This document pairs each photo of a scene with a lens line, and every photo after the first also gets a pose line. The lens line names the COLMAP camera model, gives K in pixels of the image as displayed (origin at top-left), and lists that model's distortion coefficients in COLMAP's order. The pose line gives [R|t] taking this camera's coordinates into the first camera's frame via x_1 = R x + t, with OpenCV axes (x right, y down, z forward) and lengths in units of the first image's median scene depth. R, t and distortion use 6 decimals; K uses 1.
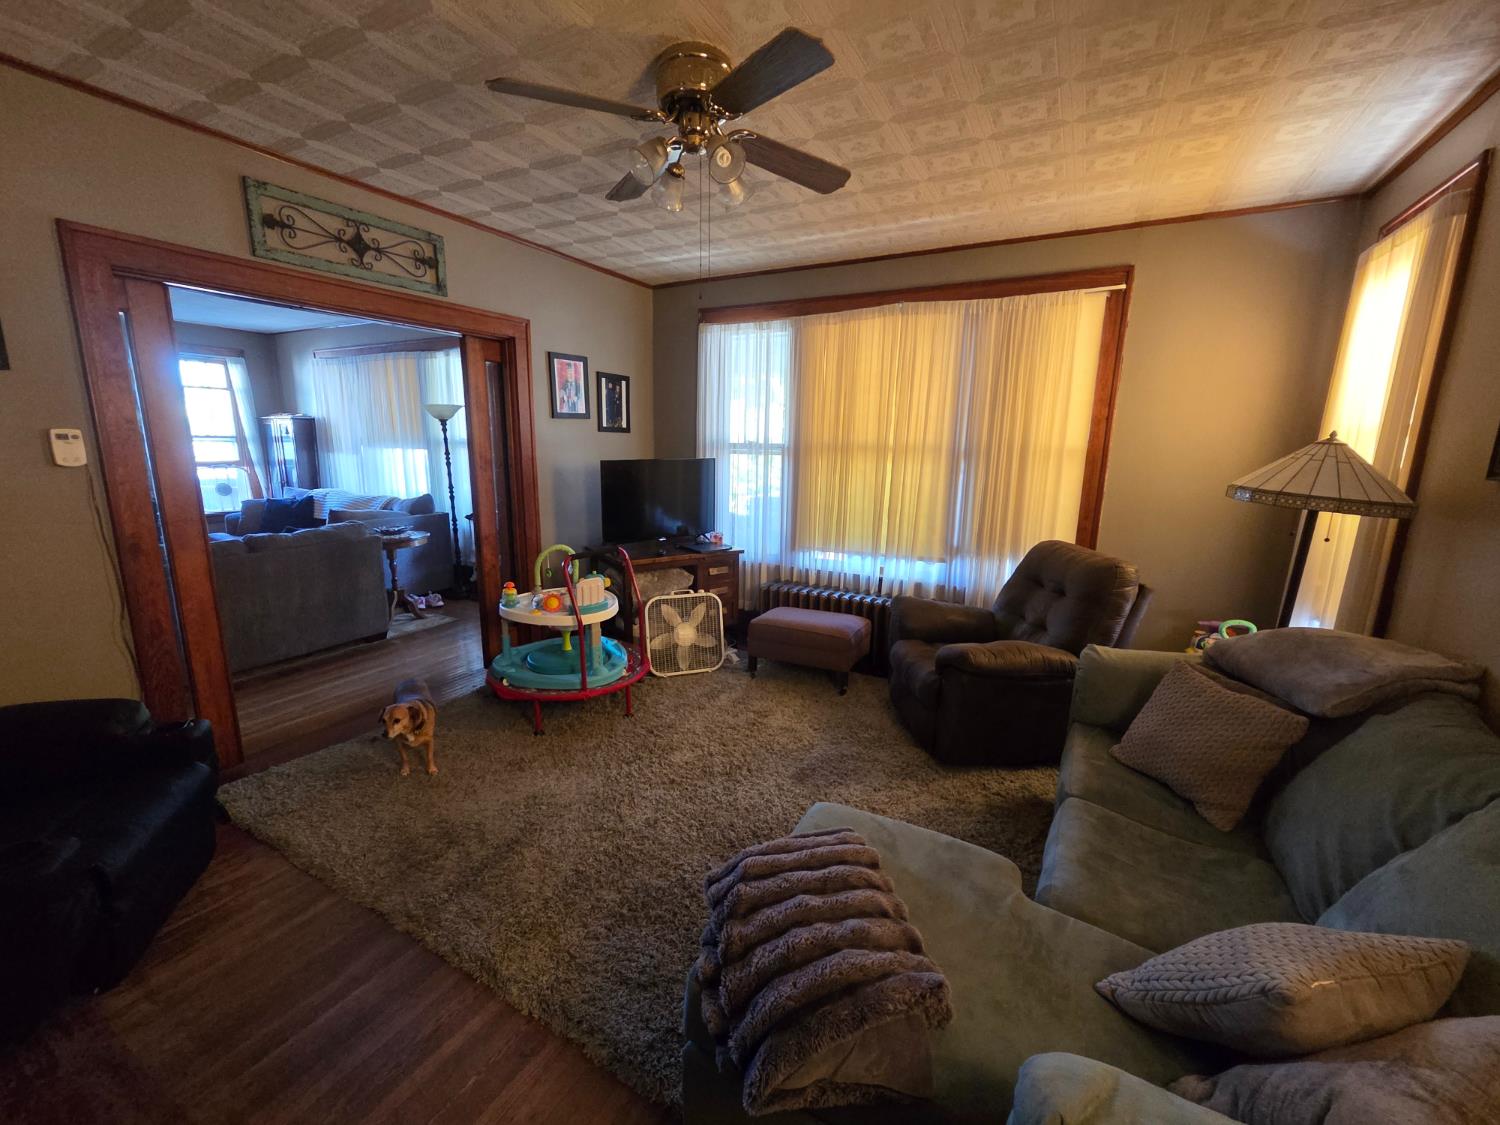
lens RADIAL K [[618.3, 0, 748.3], [0, 618.3, 569.9], [0, 0, 1]] dist [0.001017, 0.000017]
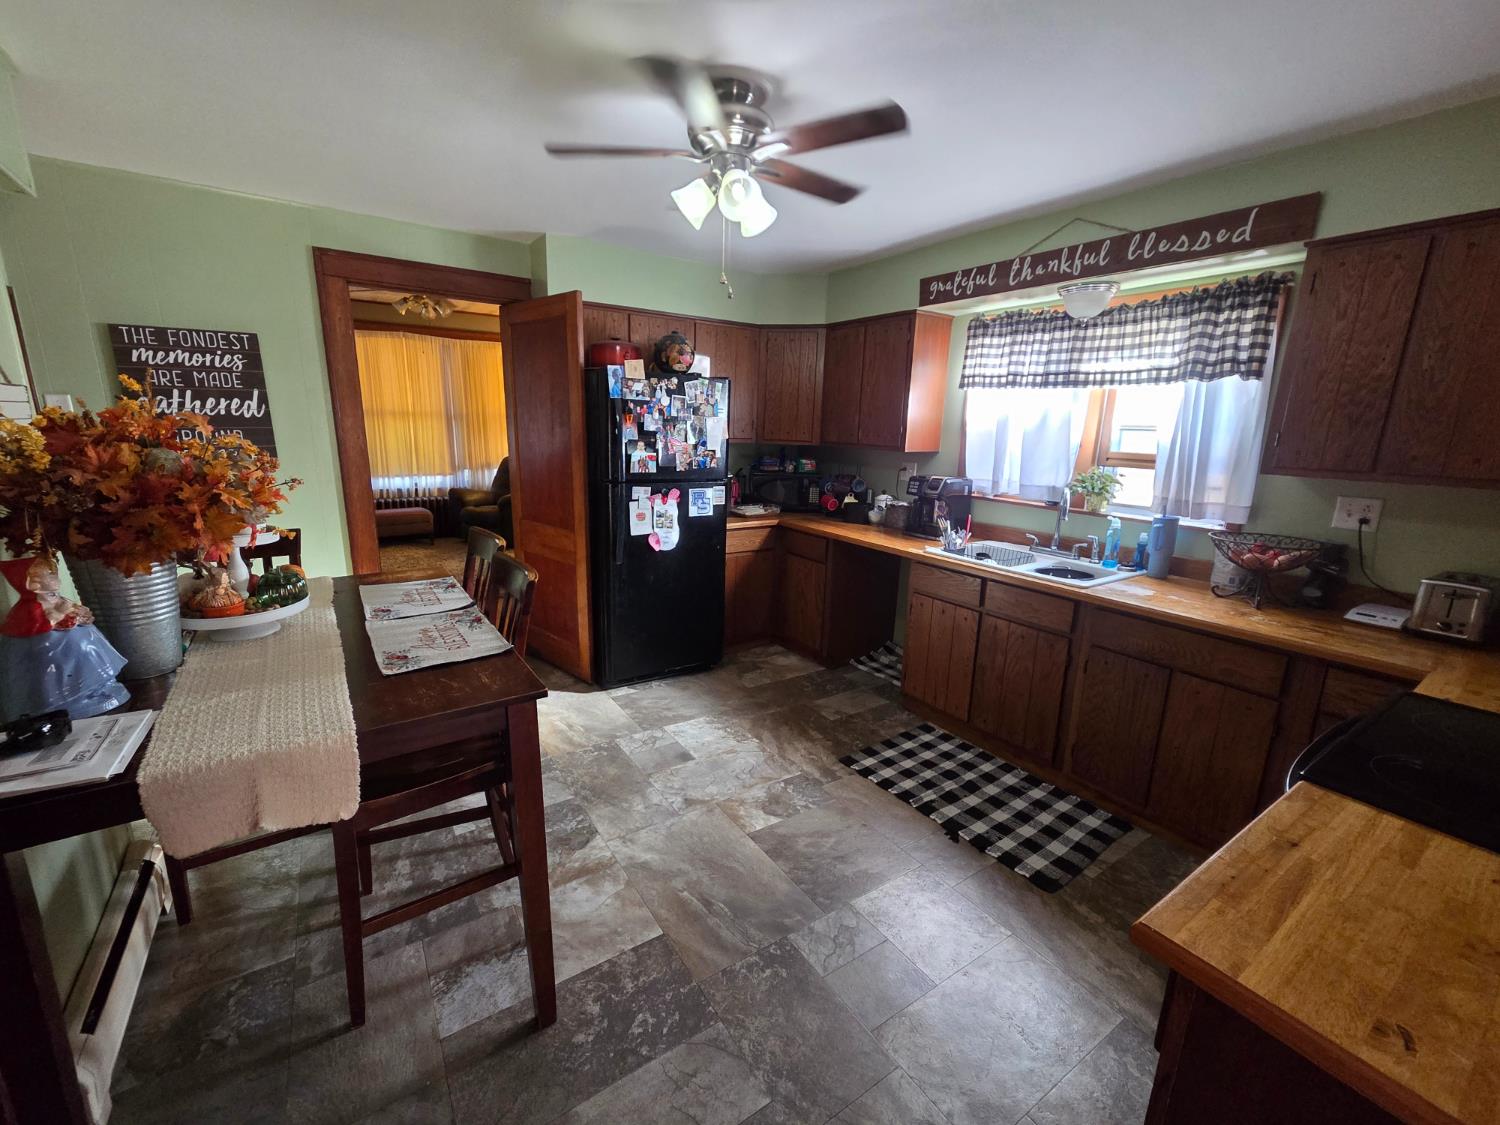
lens RADIAL K [[618.3, 0, 749.4], [0, 618.3, 563.4], [0, 0, 1]] dist [0.001017, 0.000017]
pose [[0.448381, -0.199350, 0.871329, -0.957367], [0.163388, 0.976668, 0.139371, 0.133901], [-0.878783, 0.079873, 0.470491, -0.650165]]
